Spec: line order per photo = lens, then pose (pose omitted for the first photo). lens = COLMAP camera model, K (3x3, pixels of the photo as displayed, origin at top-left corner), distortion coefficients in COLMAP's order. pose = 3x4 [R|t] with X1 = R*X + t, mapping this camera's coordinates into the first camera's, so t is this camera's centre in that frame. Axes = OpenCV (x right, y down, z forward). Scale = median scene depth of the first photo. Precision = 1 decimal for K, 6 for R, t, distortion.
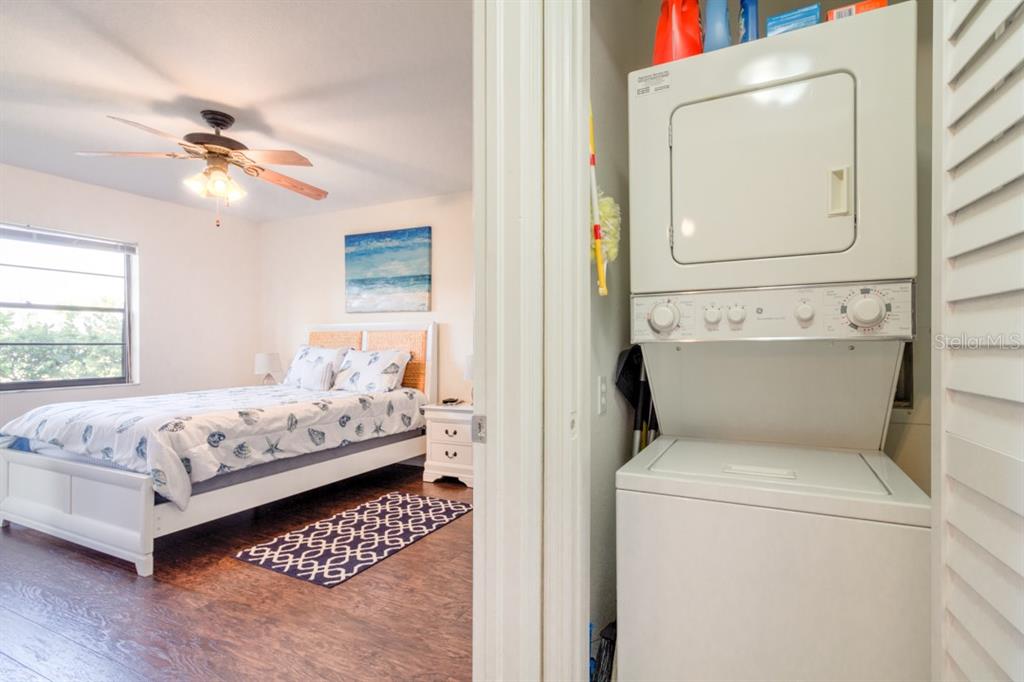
lens RADIAL K [[455.1, 0, 512.5], [0, 455.1, 341.6], [0, 0, 1]] dist [-0.002033, -0.000131]
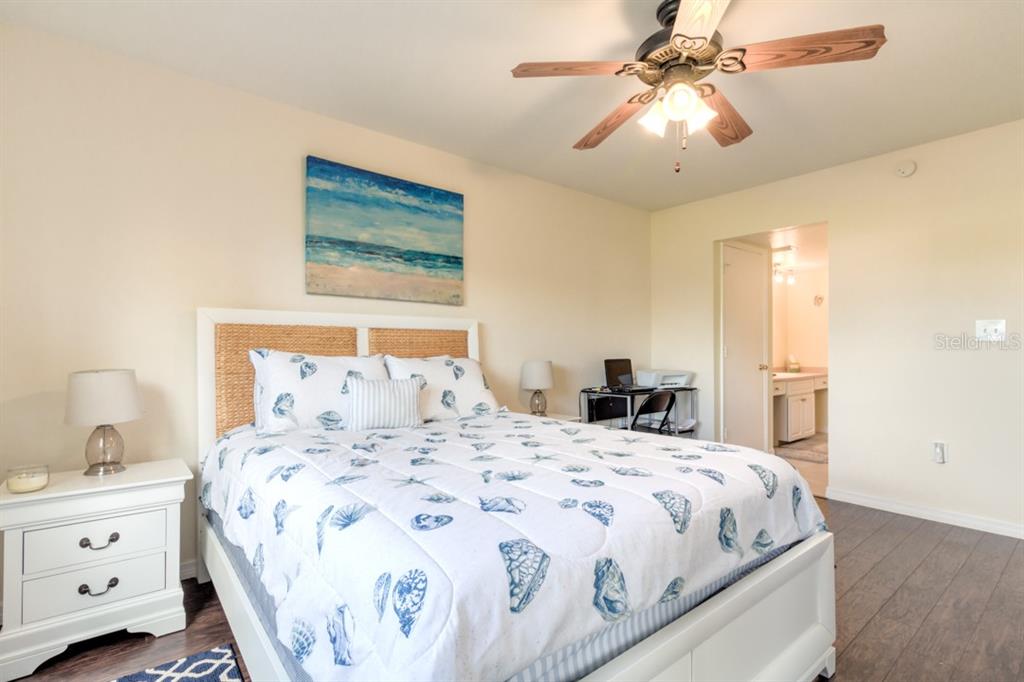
lens RADIAL K [[487.2, 0, 512.2], [0, 487.2, 344.7], [0, 0, 1]] dist [0.005068, 0.000474]
pose [[0.456417, 0.004543, 0.889755, -0.849819], [-0.010458, 0.999945, 0.000259, -0.001914], [-0.889705, -0.009424, 0.456439, 0.534840]]
